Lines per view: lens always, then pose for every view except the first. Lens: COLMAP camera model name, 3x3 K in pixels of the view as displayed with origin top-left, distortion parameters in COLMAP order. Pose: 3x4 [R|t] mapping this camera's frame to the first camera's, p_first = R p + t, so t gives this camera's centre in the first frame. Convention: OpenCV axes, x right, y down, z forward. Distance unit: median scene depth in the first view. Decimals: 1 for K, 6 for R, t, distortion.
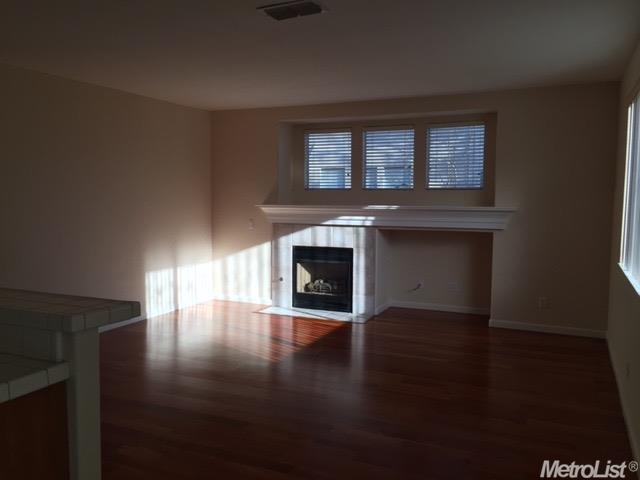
lens RADIAL K [[550.9, 0, 323.7], [0, 550.9, 240.3], [0, 0, 1]] dist [0.047333, -0.026047]
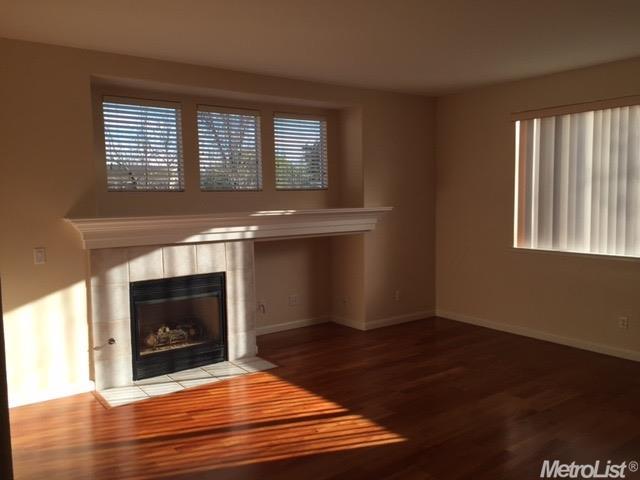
lens RADIAL K [[550.9, 0, 322.2], [0, 550.9, 240.1], [0, 0, 1]] dist [0.047333, -0.026047]
pose [[0.470275, -0.083282, 0.878581, -0.519060], [0.088260, 0.994985, 0.047074, -0.049387], [-0.878095, 0.055406, 0.475267, 0.538667]]
